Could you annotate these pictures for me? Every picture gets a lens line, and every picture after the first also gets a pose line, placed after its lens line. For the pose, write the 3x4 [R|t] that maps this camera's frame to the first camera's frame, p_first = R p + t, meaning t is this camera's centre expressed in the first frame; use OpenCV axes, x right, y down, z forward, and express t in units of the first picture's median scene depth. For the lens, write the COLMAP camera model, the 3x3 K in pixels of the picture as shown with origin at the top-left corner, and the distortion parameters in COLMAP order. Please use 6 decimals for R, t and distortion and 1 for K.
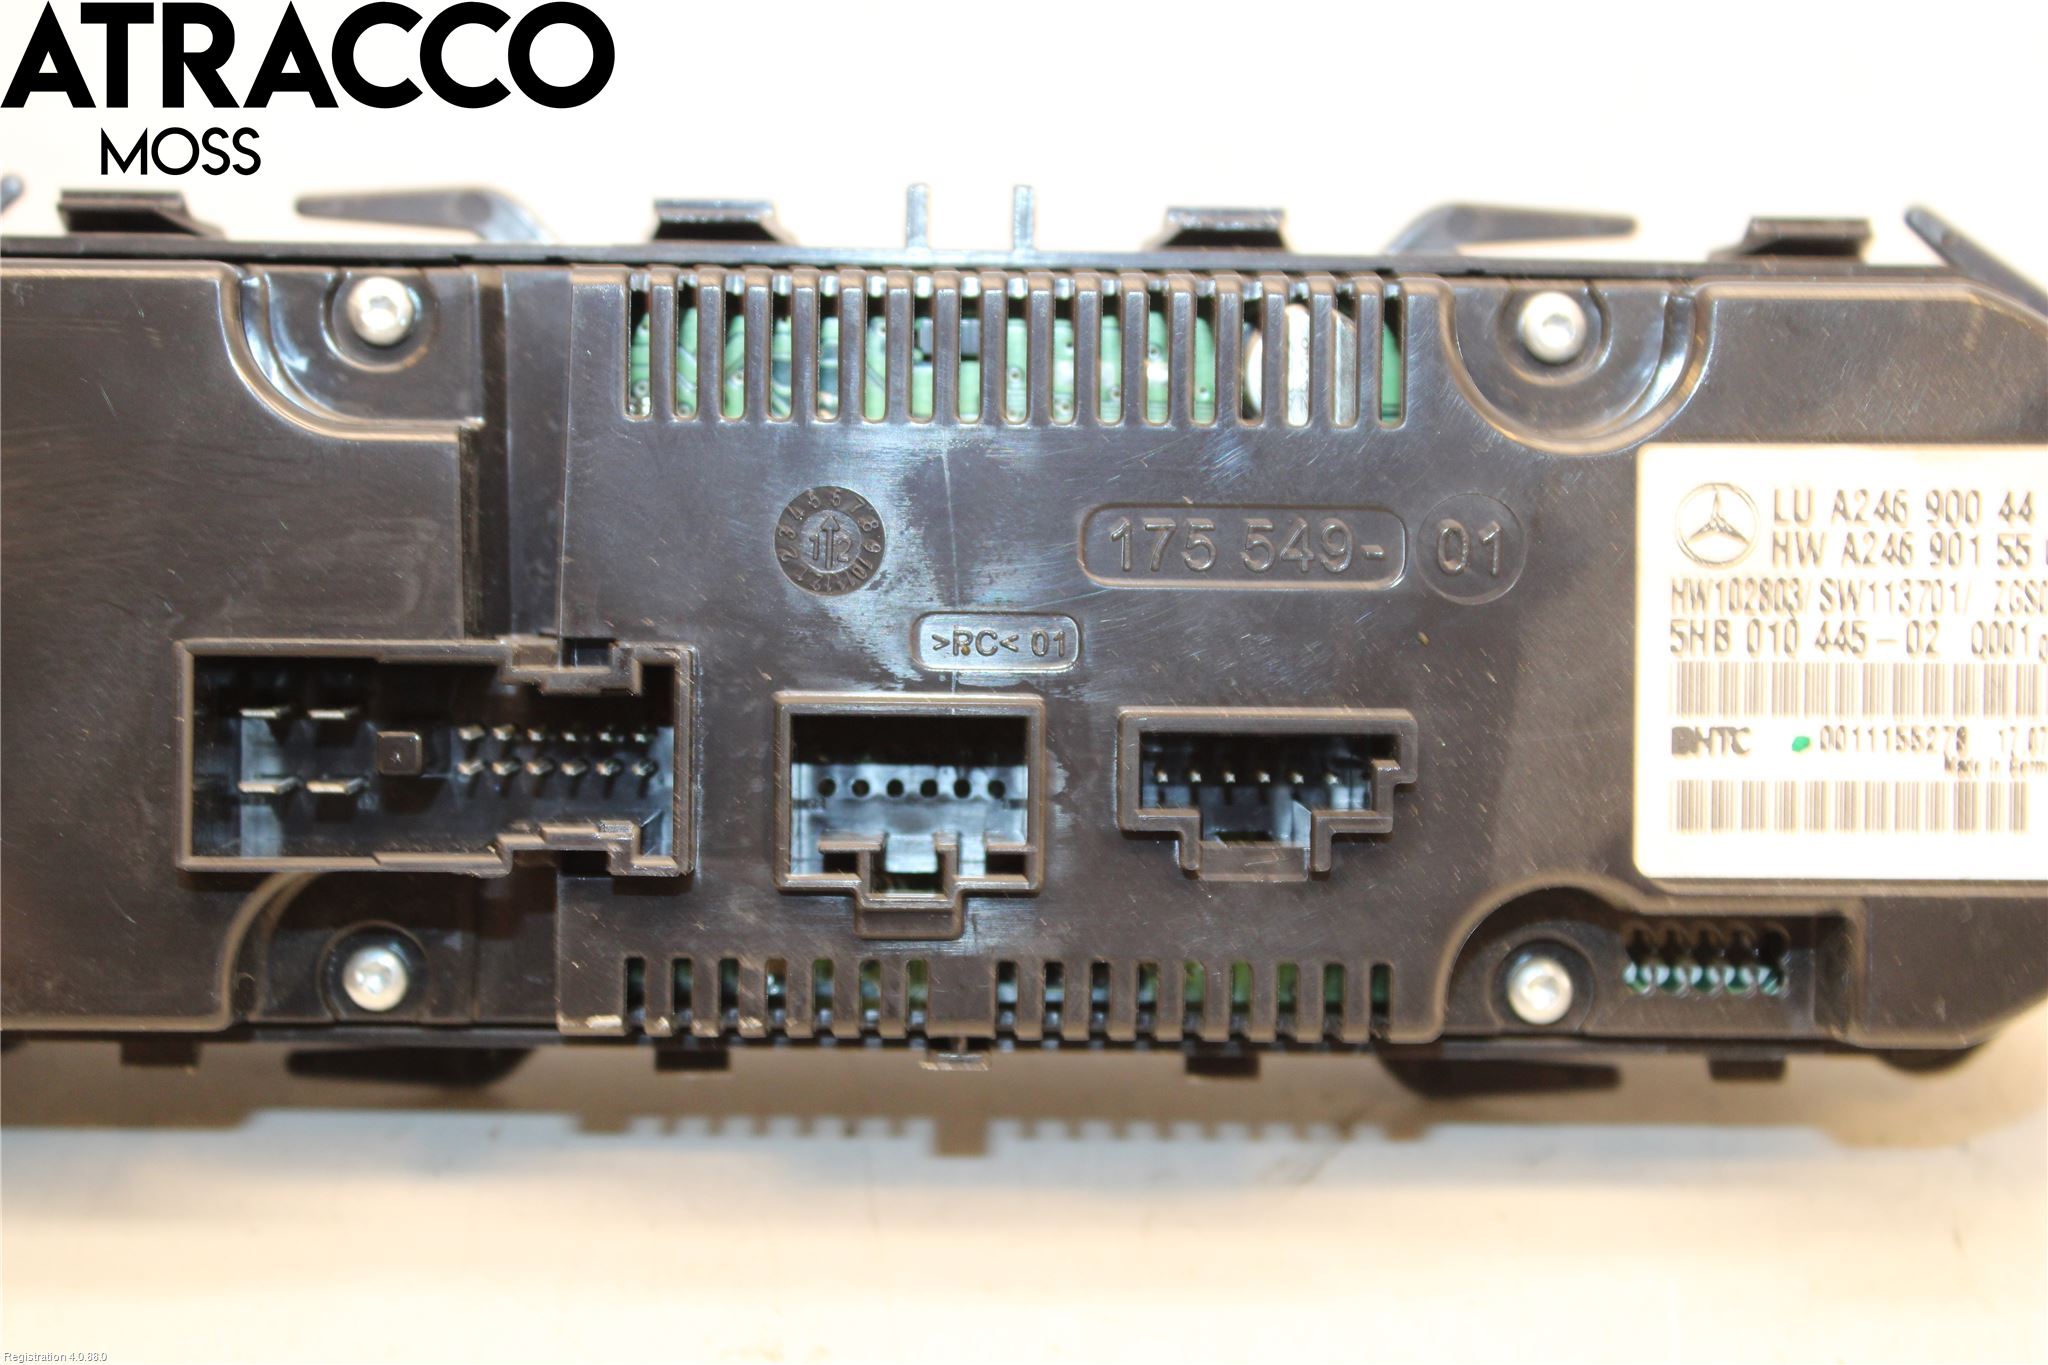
lens RADIAL K [[3909.8, 0, 1019.4], [0, 3909.8, 696.8], [0, 0, 1]] dist [0.072097, 0.000000]
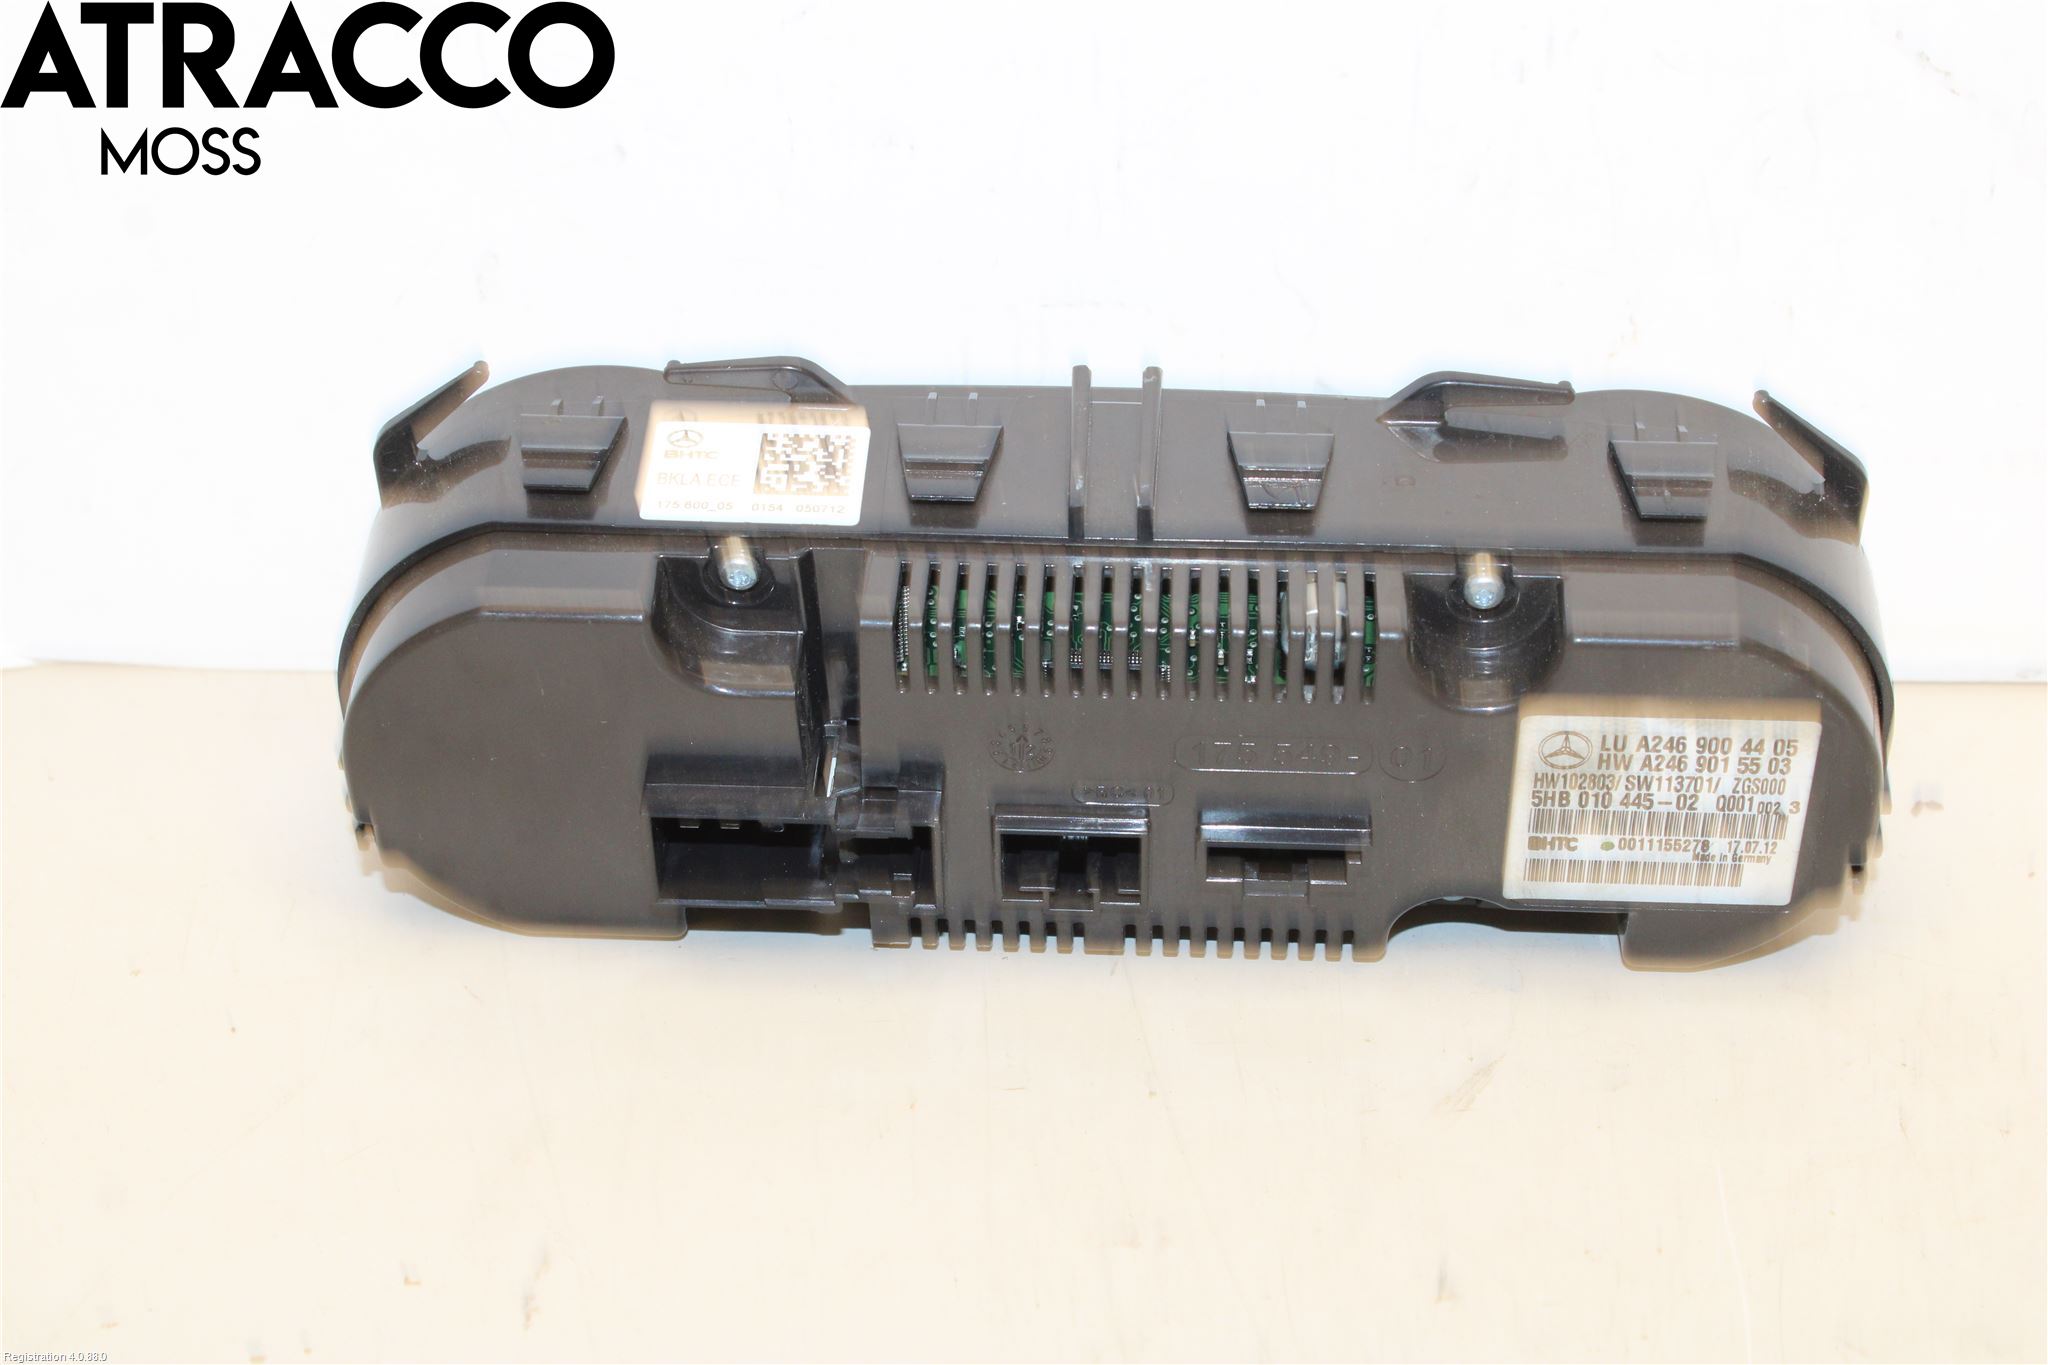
lens RADIAL K [[3909.8, 0, 1027.6], [0, 3909.8, 675.8], [0, 0, 1]] dist [0.072097, 0.000000]
pose [[0.997794, 0.033094, -0.057548, 0.047377], [0.014219, 0.740218, 0.672217, -1.160413], [0.064844, -0.671552, 0.738114, -0.192329]]
